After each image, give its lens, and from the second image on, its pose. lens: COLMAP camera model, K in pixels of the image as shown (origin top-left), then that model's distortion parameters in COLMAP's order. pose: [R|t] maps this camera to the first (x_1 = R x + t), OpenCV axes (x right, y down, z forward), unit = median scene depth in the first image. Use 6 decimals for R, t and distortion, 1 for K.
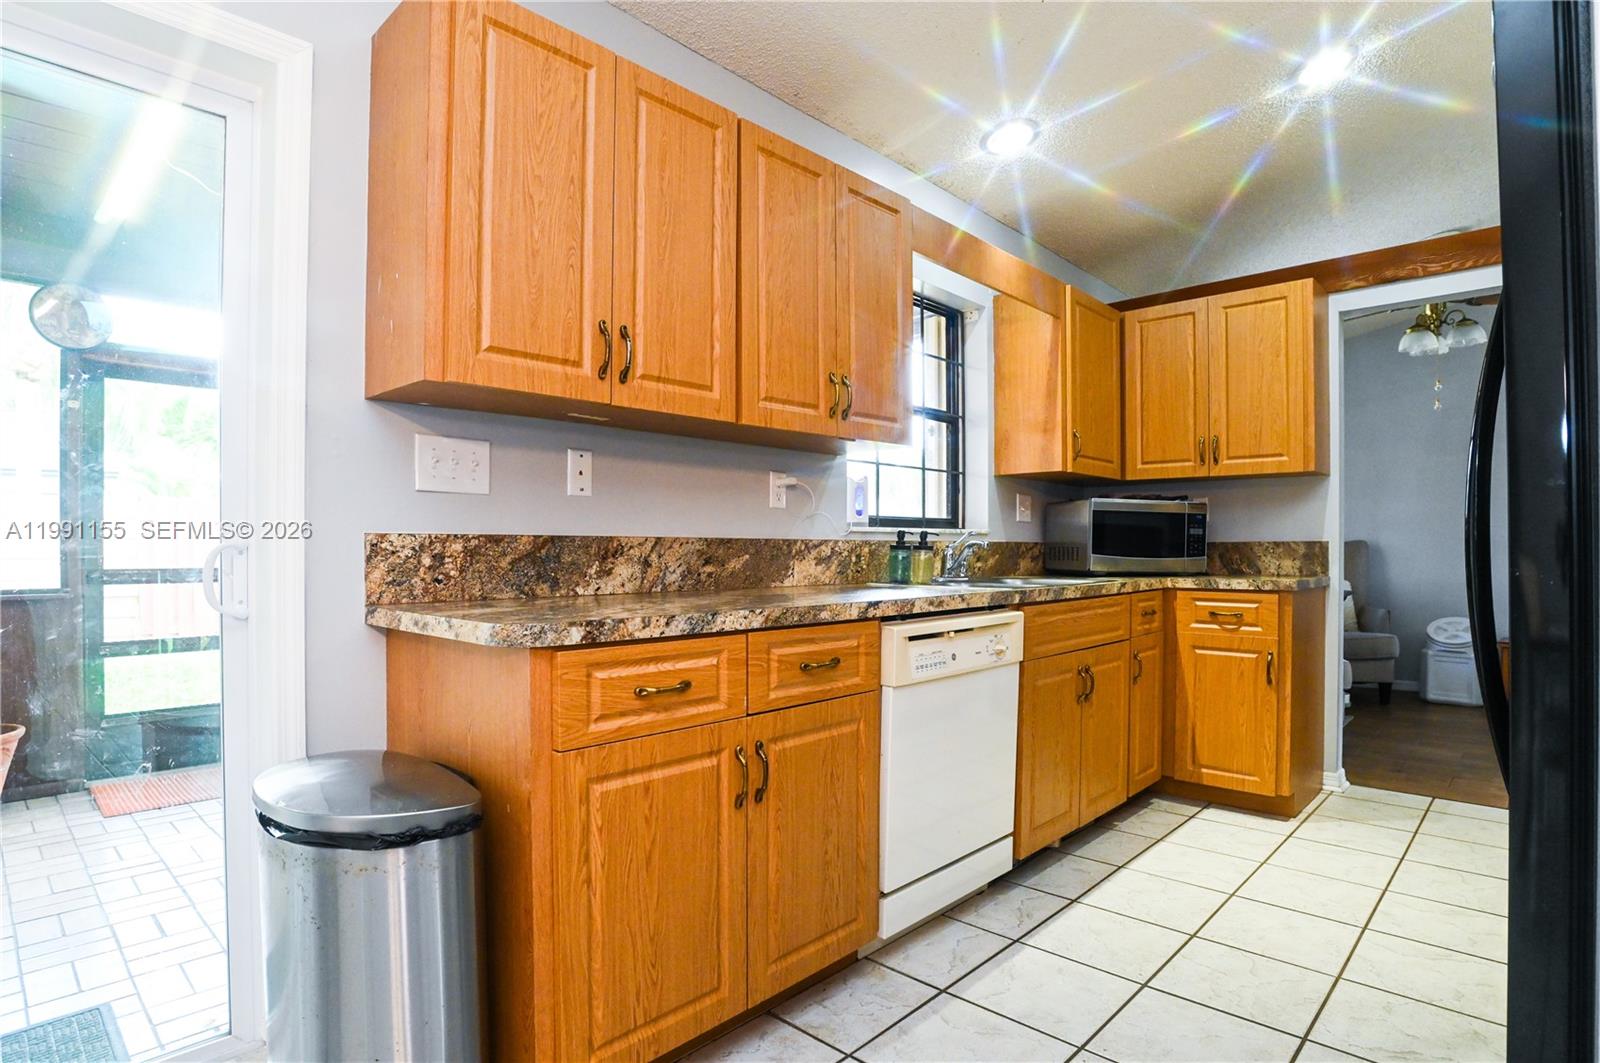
lens RADIAL K [[822.1, 0, 826.1], [0, 822.1, 551.3], [0, 0, 1]] dist [-0.053287, 0.013959]
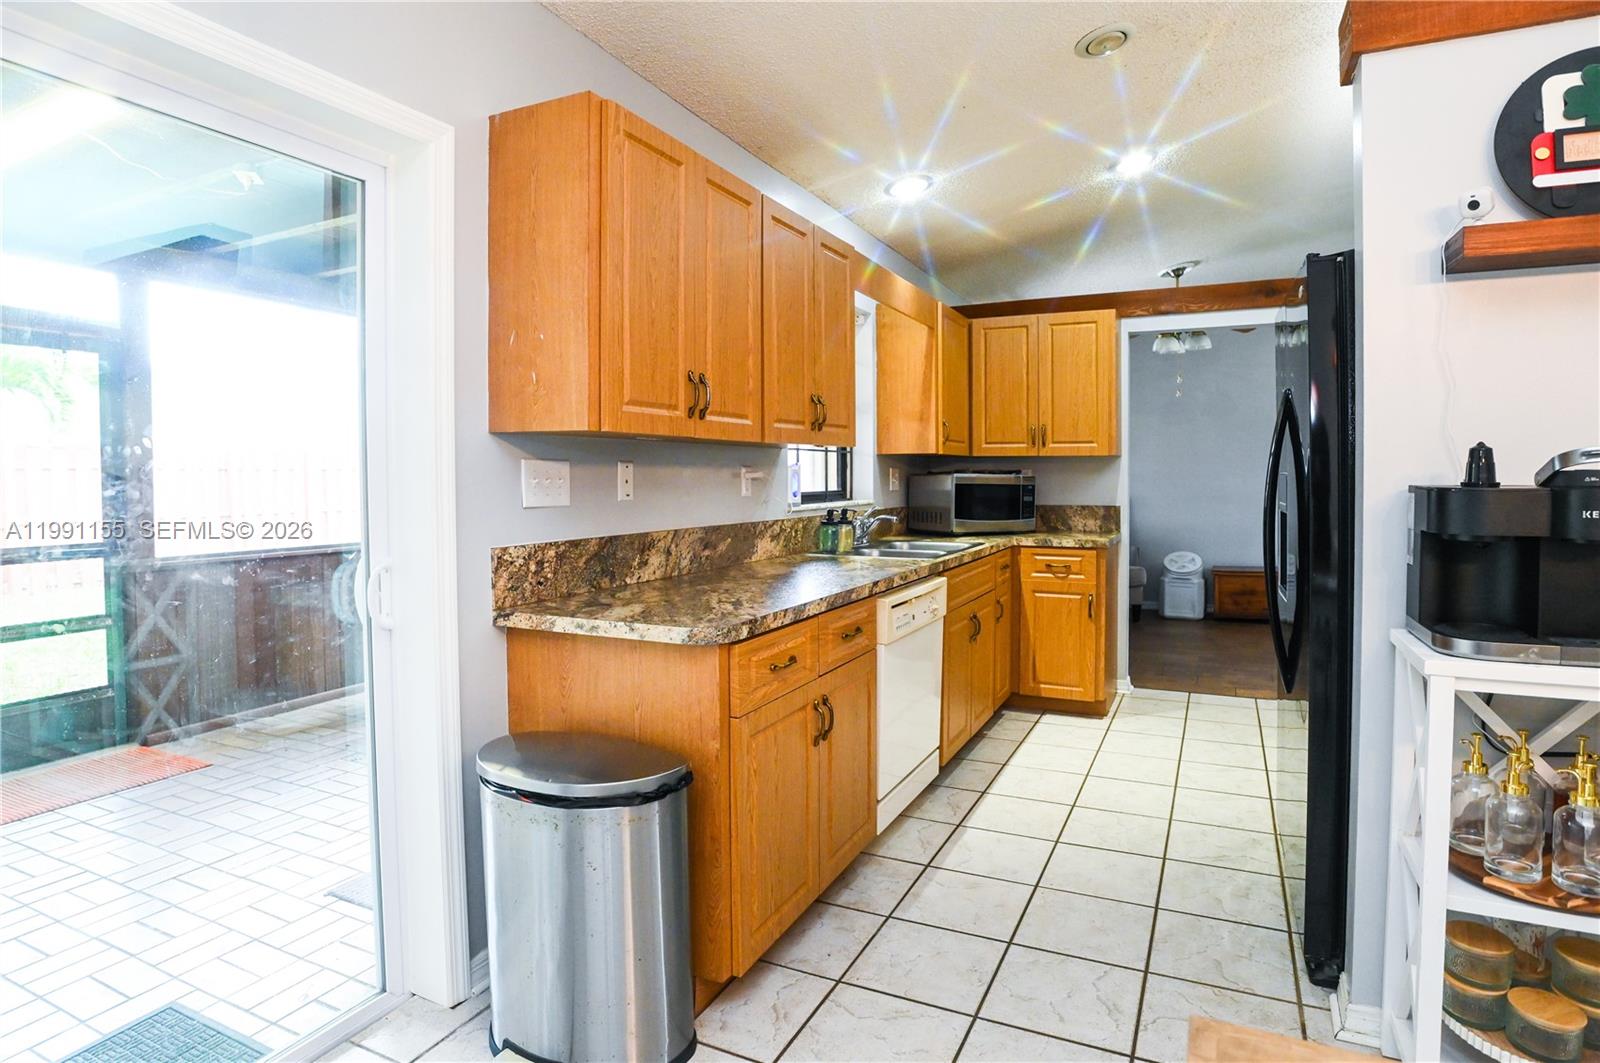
lens RADIAL K [[822.1, 0, 836.5], [0, 822.1, 493.9], [0, 0, 1]] dist [-0.053287, 0.013959]
pose [[0.952783, -0.012421, 0.303397, -0.312967], [0.007279, 0.999810, 0.018073, -0.081577], [-0.303564, -0.015011, 0.952693, -0.186657]]
